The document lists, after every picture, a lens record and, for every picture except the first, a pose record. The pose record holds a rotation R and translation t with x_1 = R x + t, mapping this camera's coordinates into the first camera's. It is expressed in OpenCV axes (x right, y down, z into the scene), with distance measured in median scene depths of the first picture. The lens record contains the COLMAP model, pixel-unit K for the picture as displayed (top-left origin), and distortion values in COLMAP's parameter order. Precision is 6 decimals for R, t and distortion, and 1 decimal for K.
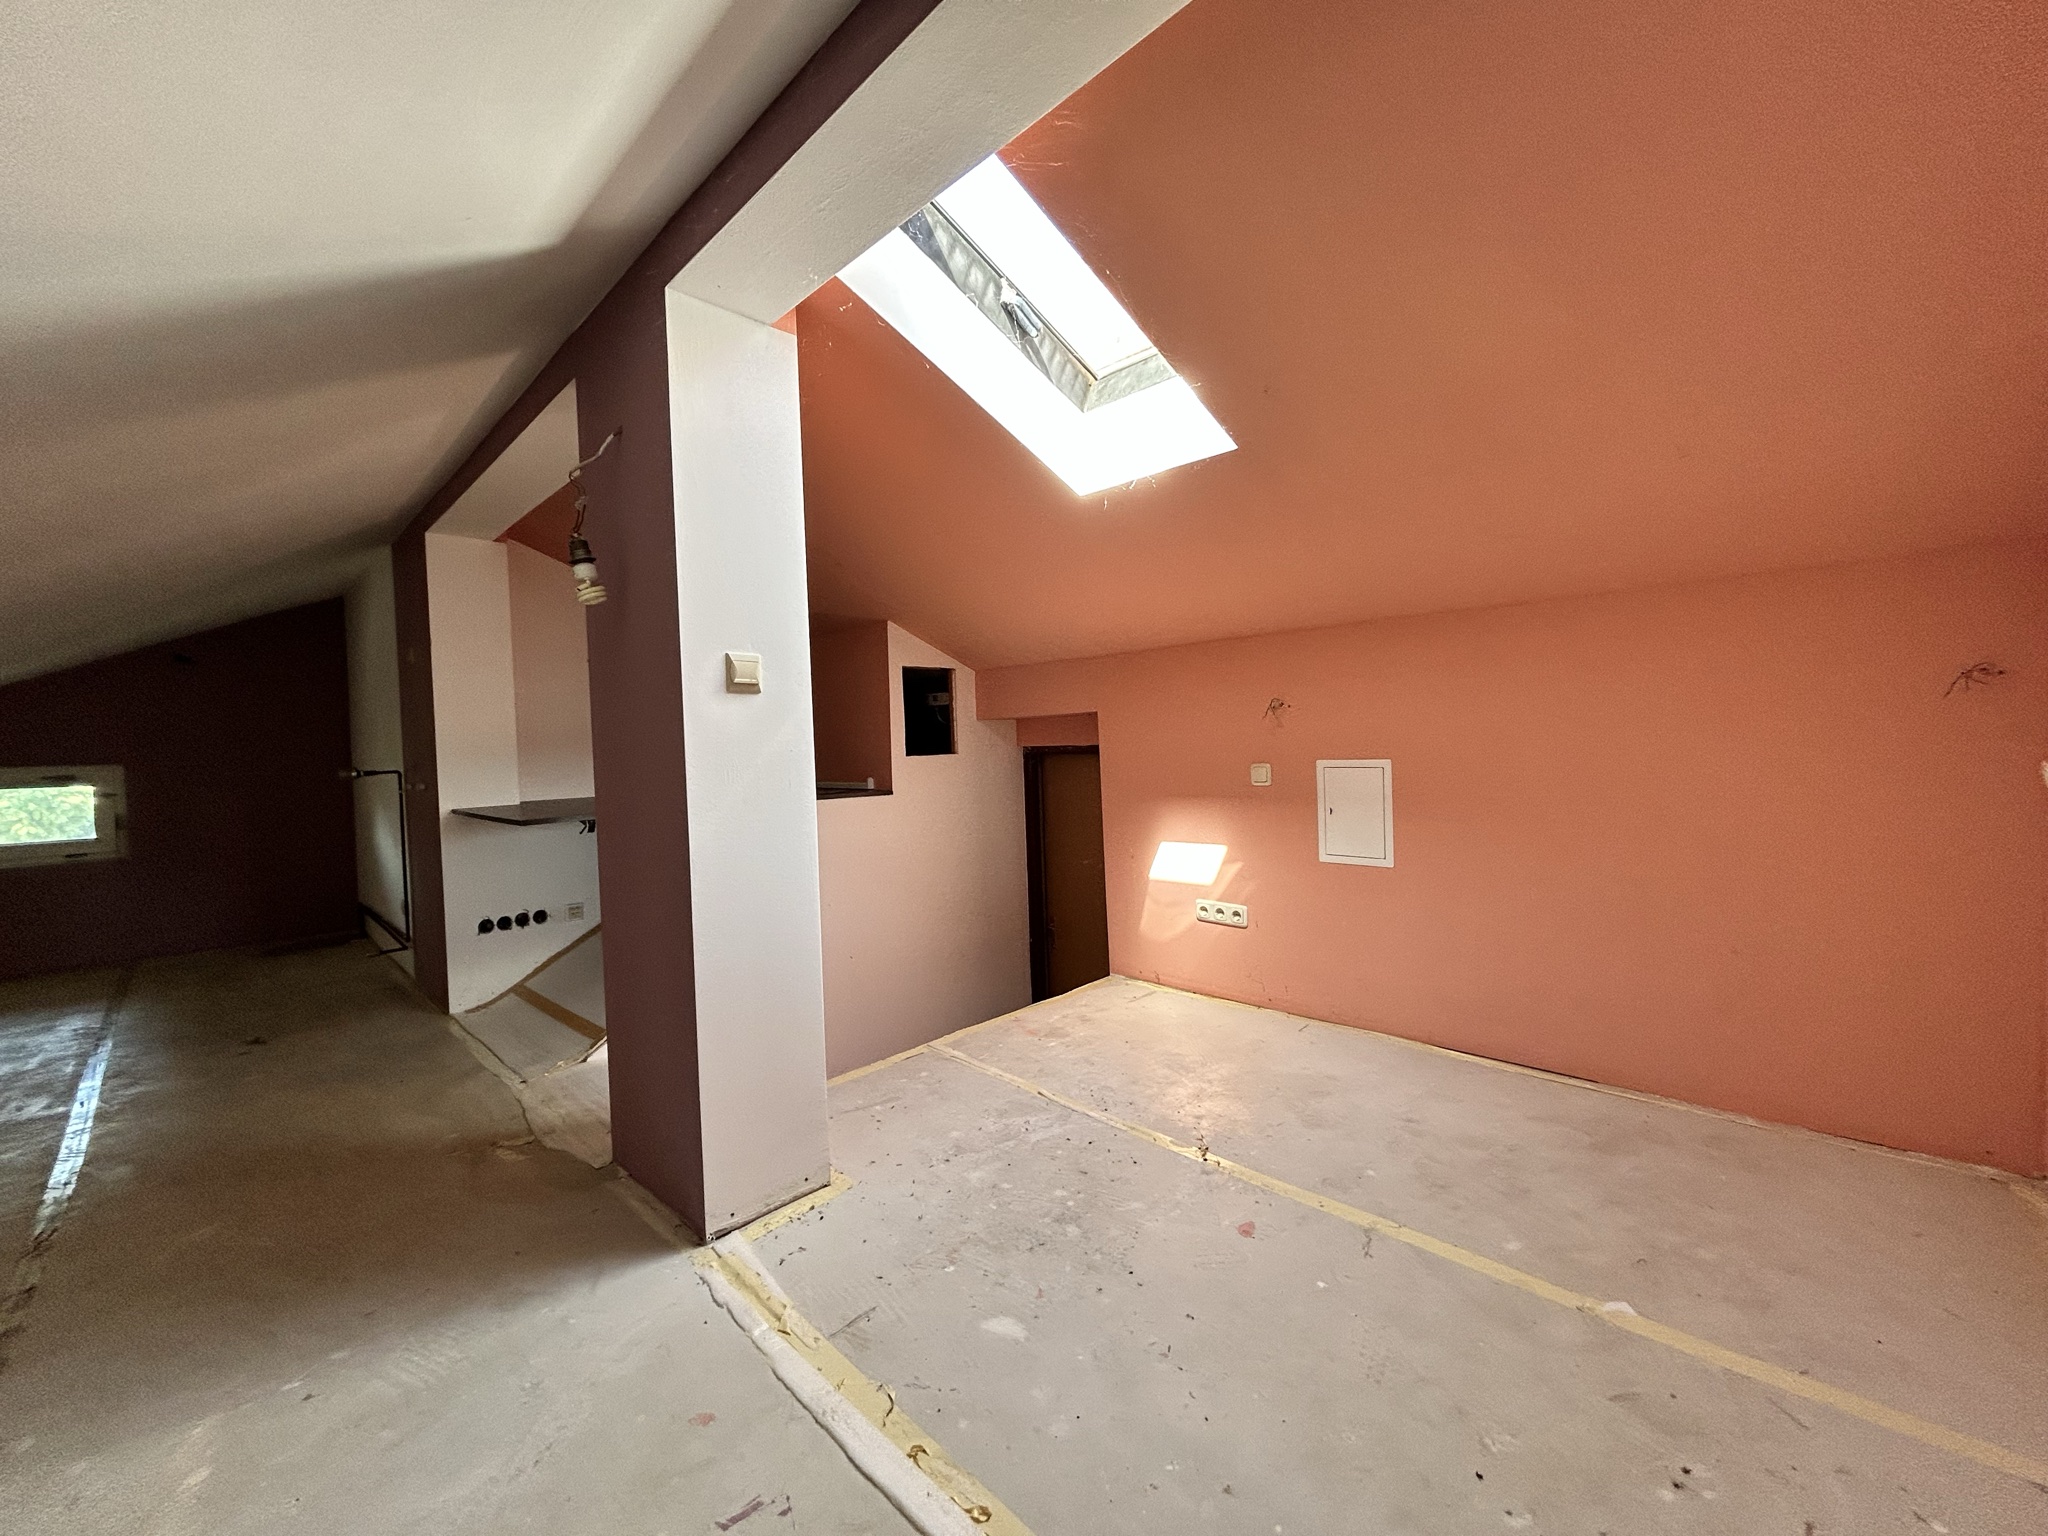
lens RADIAL K [[823.1, 0, 1028.6], [0, 823.1, 764.4], [0, 0, 1]] dist [0.002405, -0.000111]
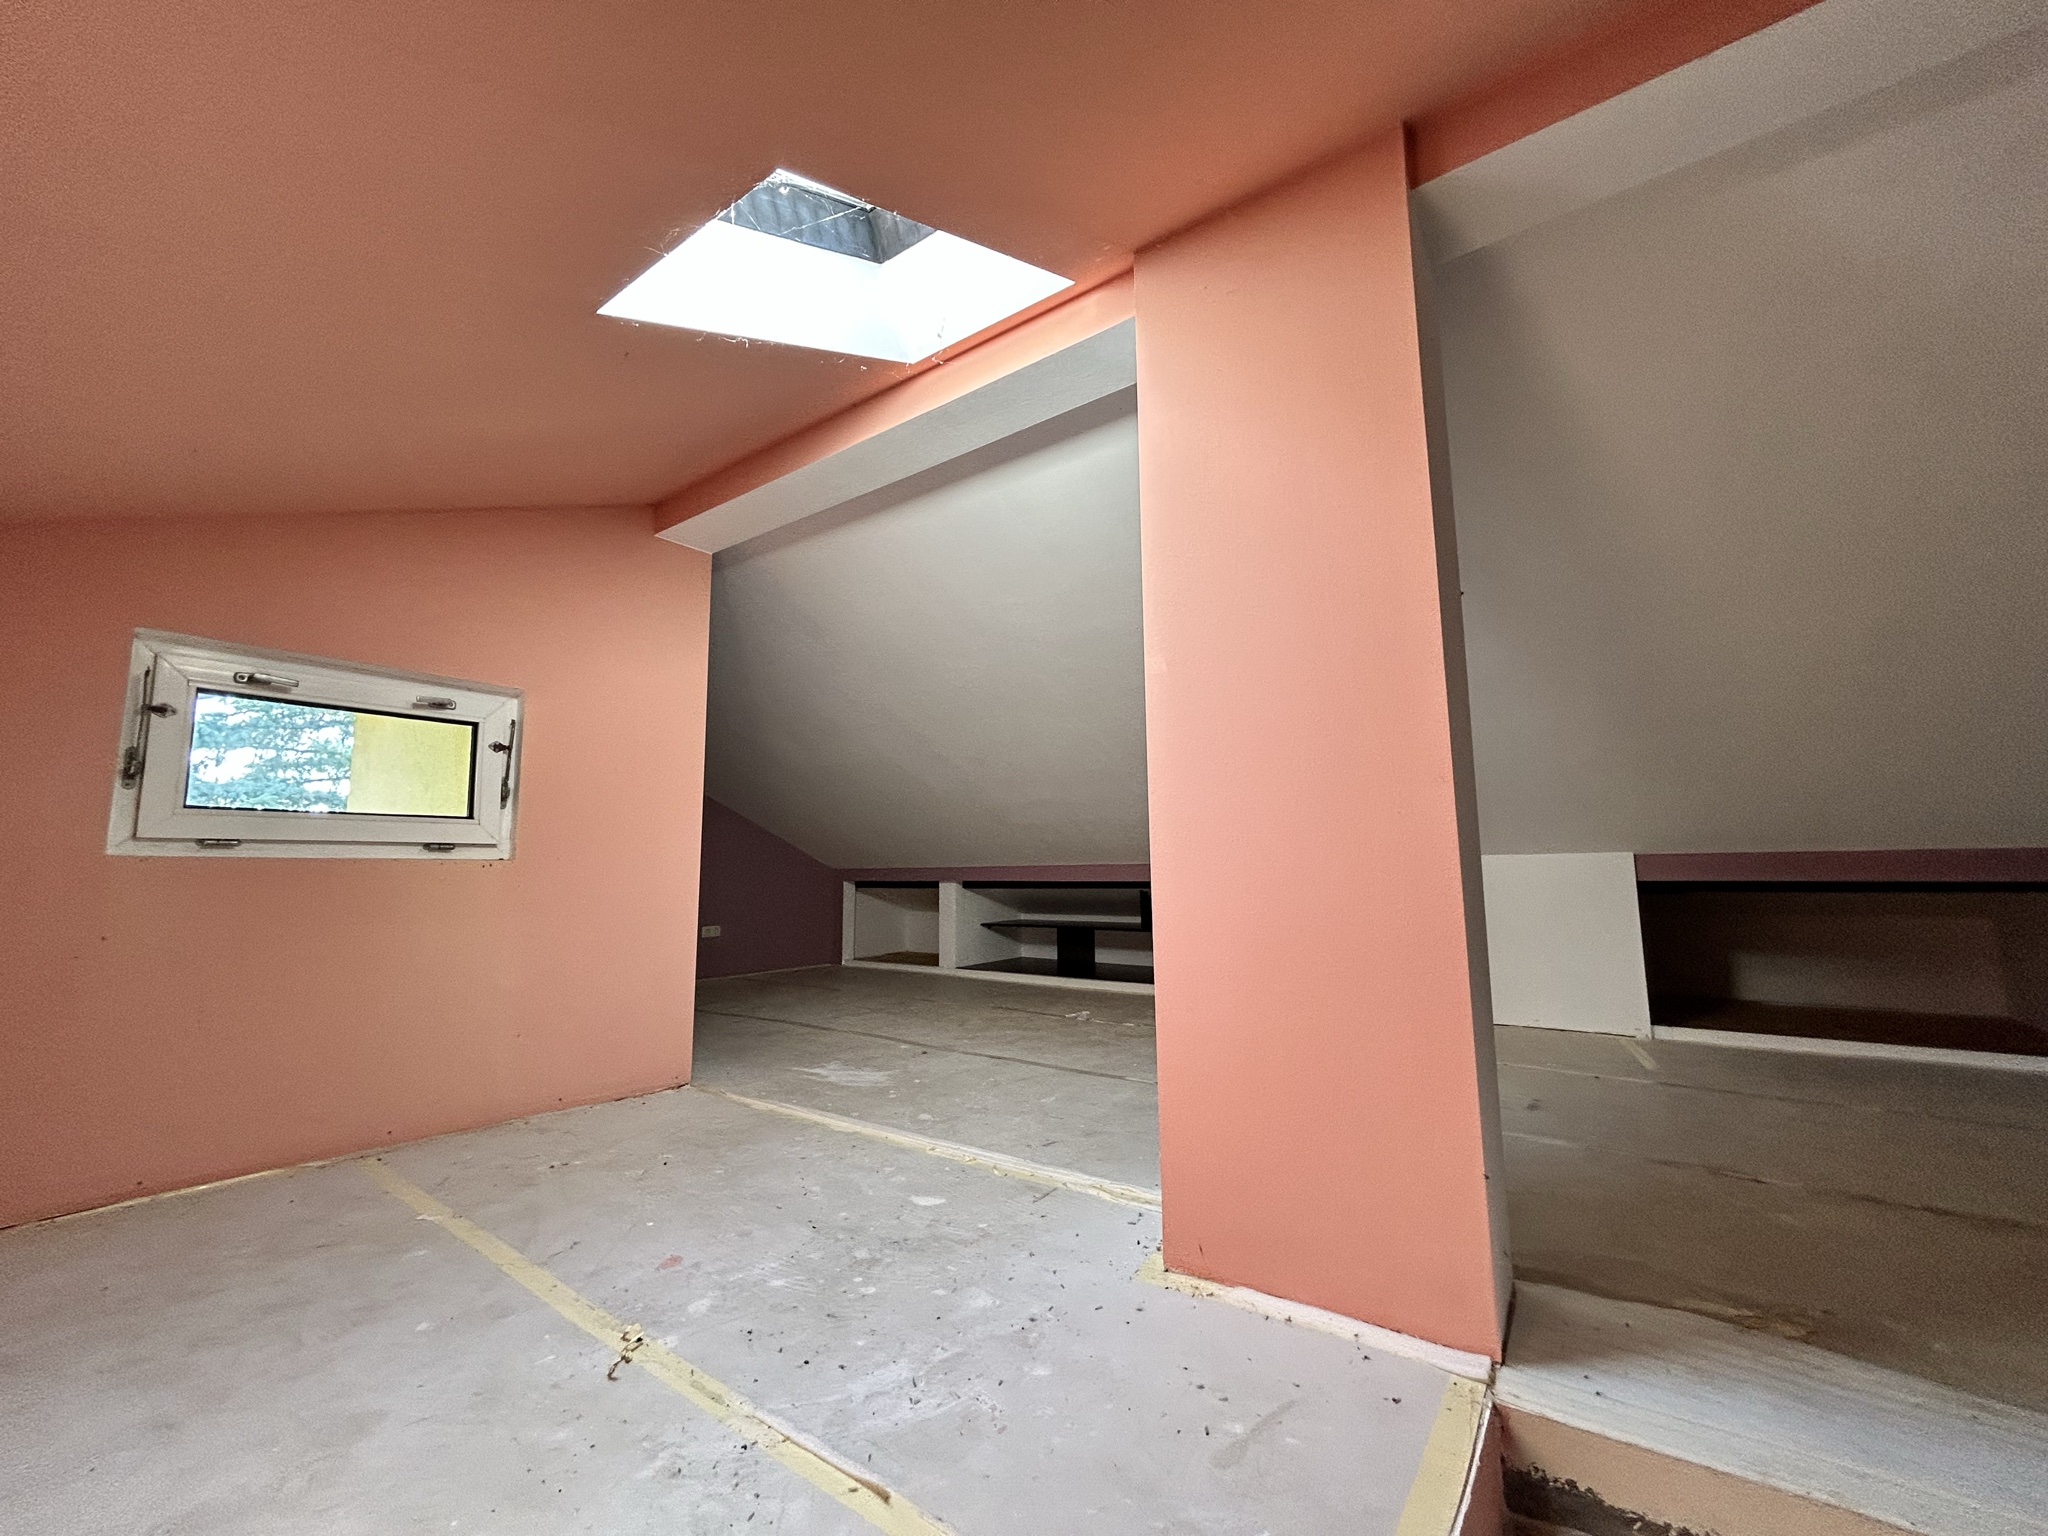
lens RADIAL K [[823.1, 0, 1036.3], [0, 823.1, 767.1], [0, 0, 1]] dist [0.002405, -0.000111]
pose [[-0.986604, 0.019961, -0.161906, -0.002072], [0.036351, 0.994432, -0.098907, 0.106398], [0.159031, -0.103468, -0.981837, 1.874783]]
